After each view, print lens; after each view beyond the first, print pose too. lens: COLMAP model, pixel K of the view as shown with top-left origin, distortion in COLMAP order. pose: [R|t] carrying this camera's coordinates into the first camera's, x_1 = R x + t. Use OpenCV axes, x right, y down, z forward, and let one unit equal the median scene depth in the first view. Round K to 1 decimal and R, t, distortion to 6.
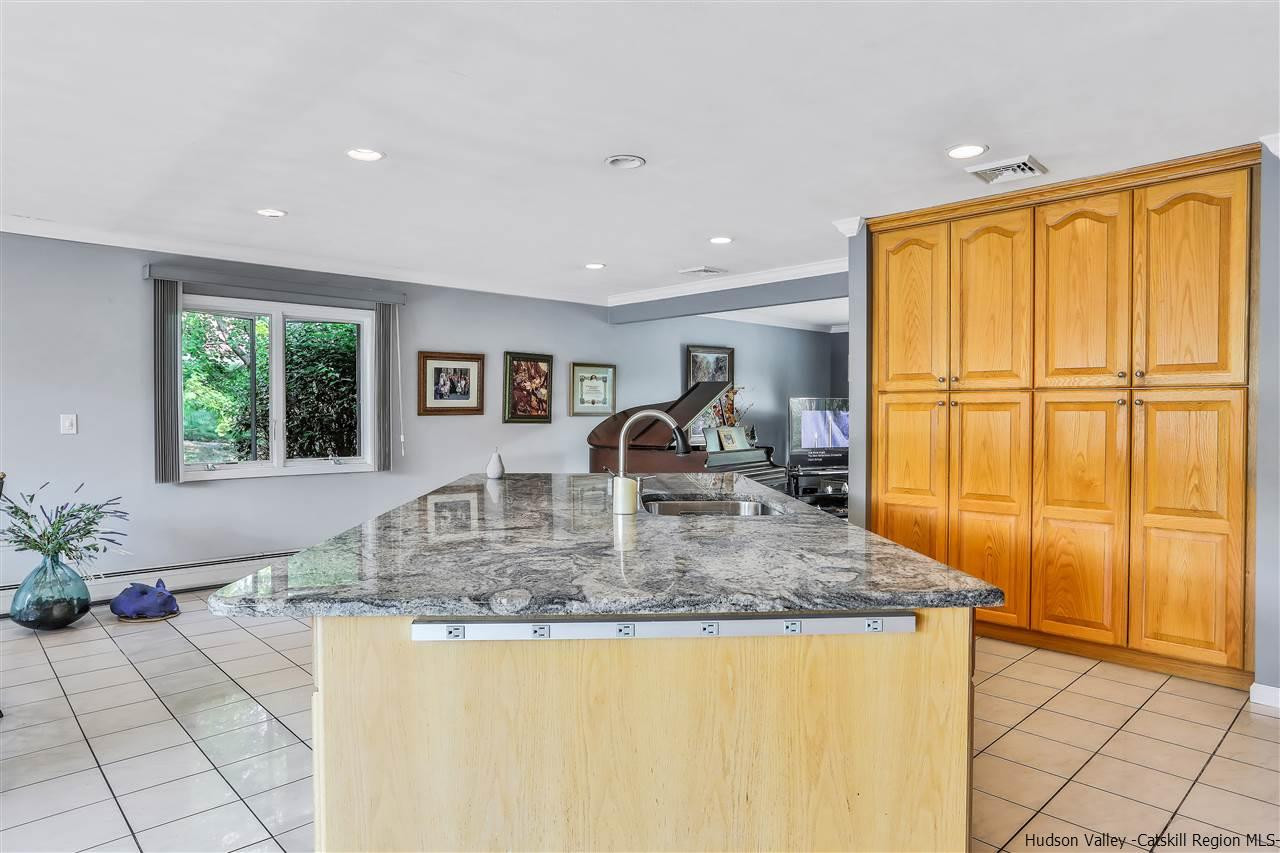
lens RADIAL K [[774.0, 0, 647.5], [0, 774.0, 420.7], [0, 0, 1]] dist [-0.033817, 0.011853]
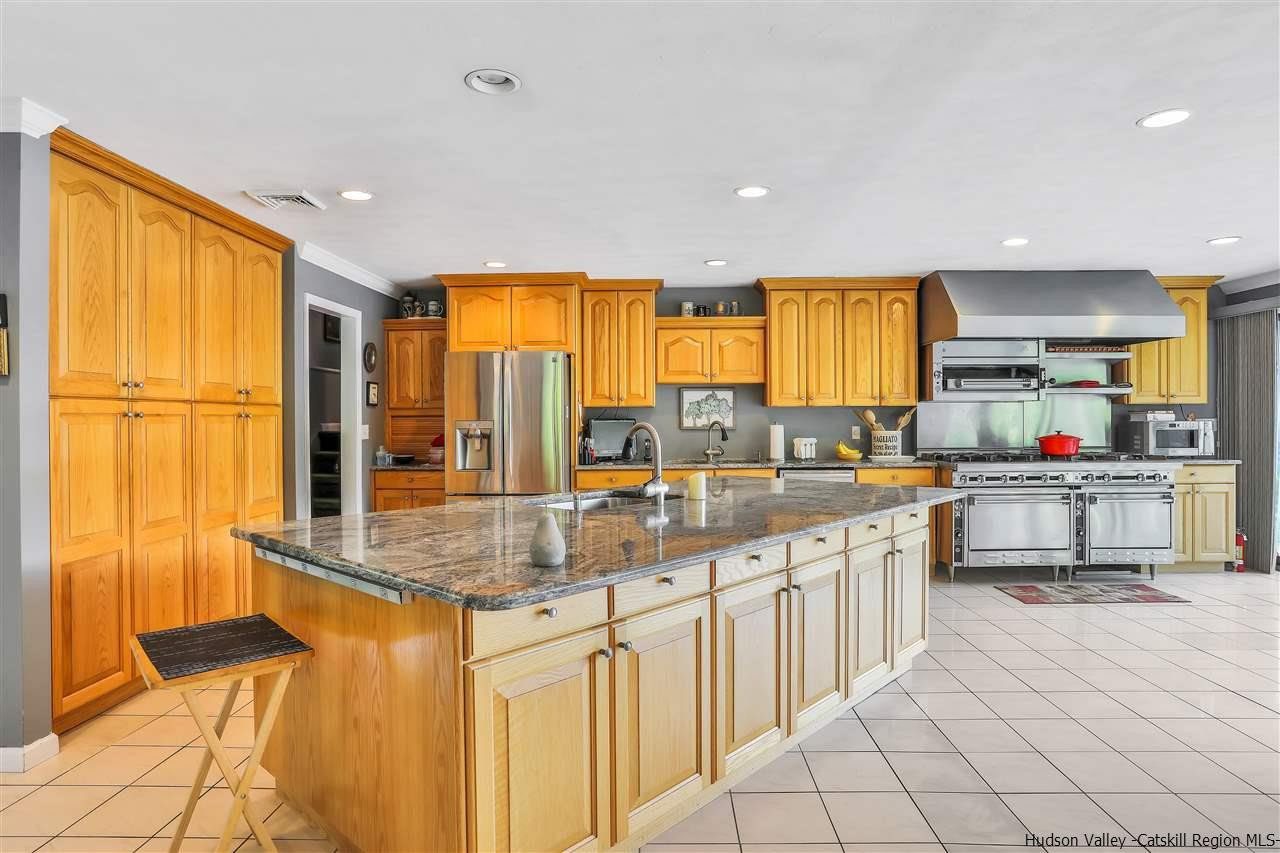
lens RADIAL K [[777.2, 0, 653.8], [0, 777.2, 419.7], [0, 0, 1]] dist [-0.034149, 0.010179]
pose [[-0.721470, 0.002202, 0.692442, -0.526843], [0.012239, 0.999879, 0.009572, -0.017337], [-0.692337, 0.015380, -0.721410, 1.149190]]
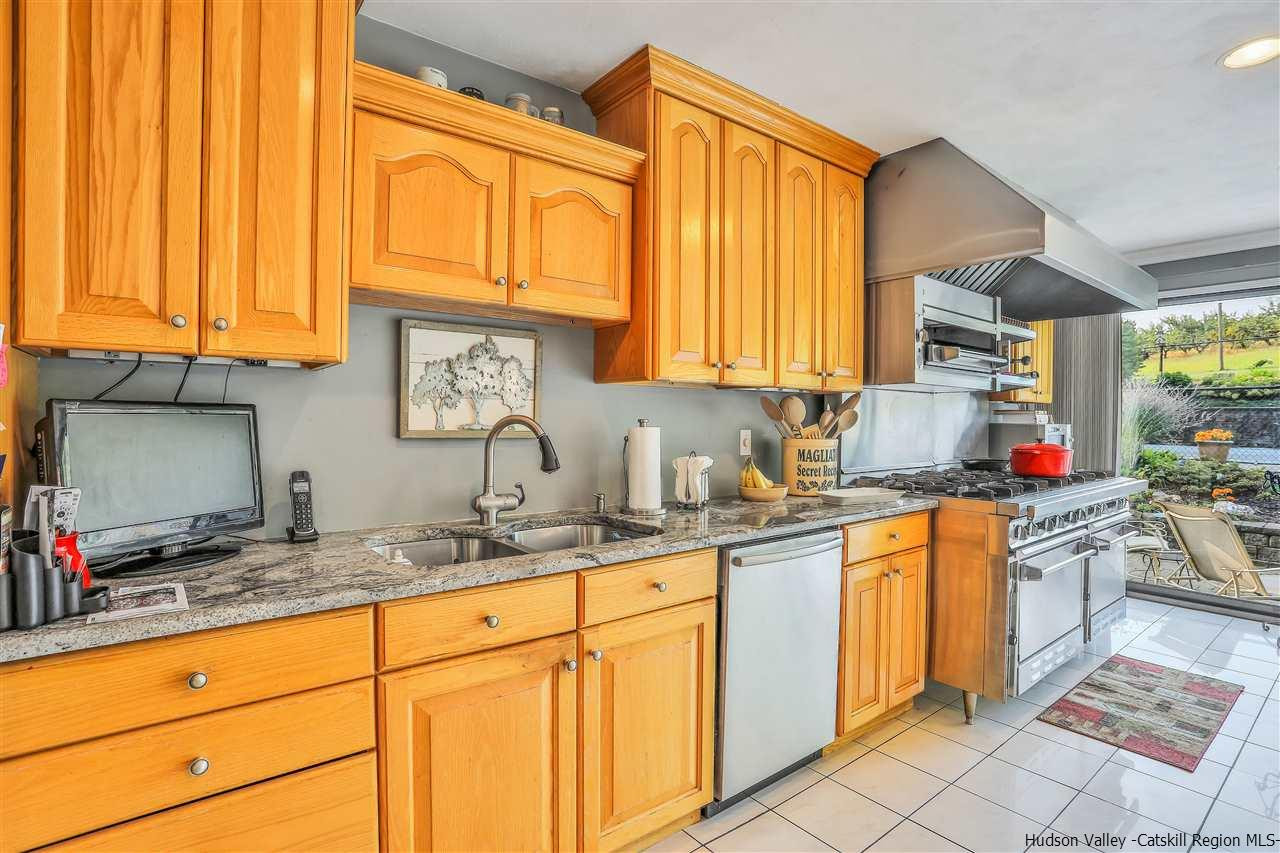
lens RADIAL K [[645.2, 0, 620.8], [0, 645.2, 426.6], [0, 0, 1]] dist [-0.032726, 0.007962]
pose [[-0.998366, -0.009297, 0.056373, 0.279325], [-0.008020, 0.999707, 0.022832, -0.002911], [-0.056569, 0.022342, -0.998149, 0.465040]]
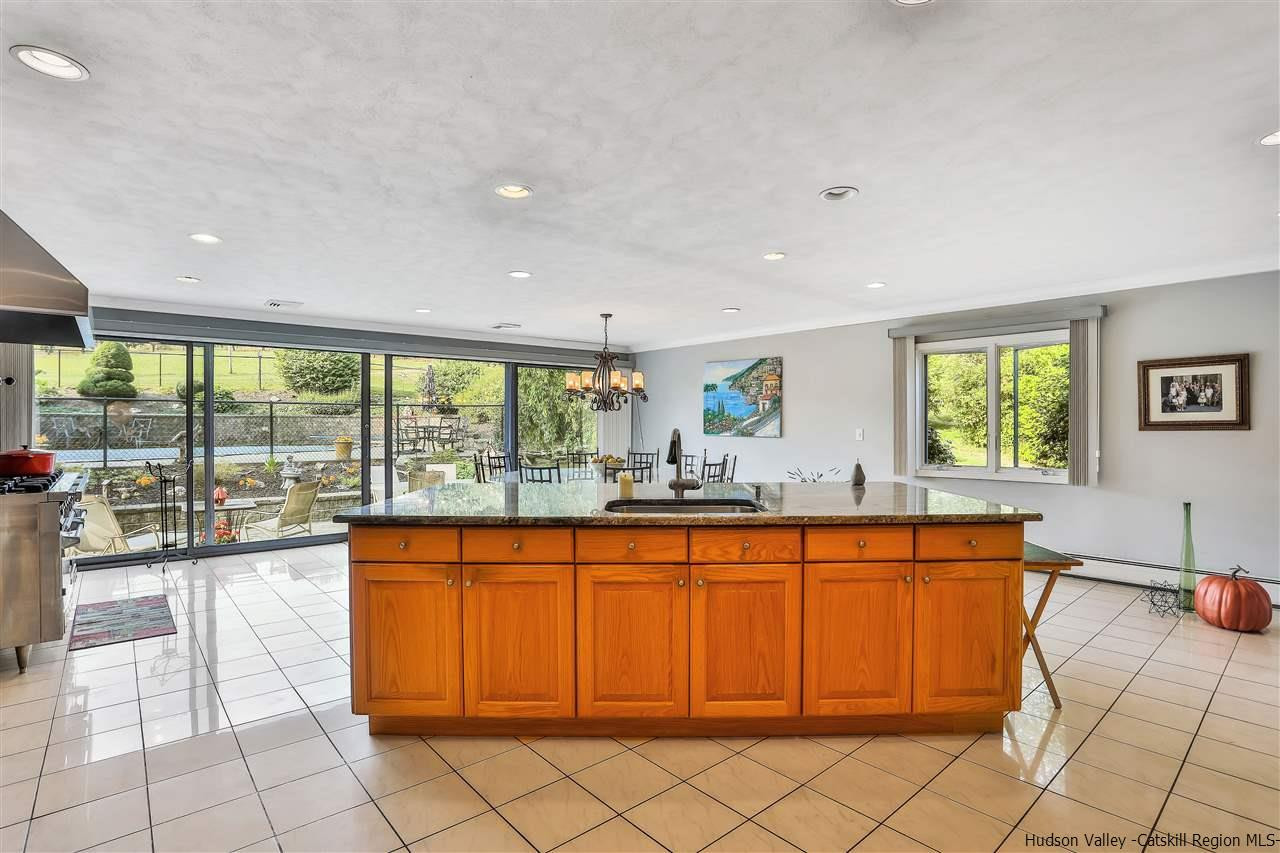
lens RADIAL K [[633.6, 0, 632.4], [0, 633.6, 424.3], [0, 0, 1]] dist [-0.016759, 0.001528]
pose [[-0.032384, -0.001731, -0.999474, 0.676273], [-0.008581, 0.999962, -0.001454, -0.011057], [0.999439, 0.008530, -0.032398, 0.590636]]
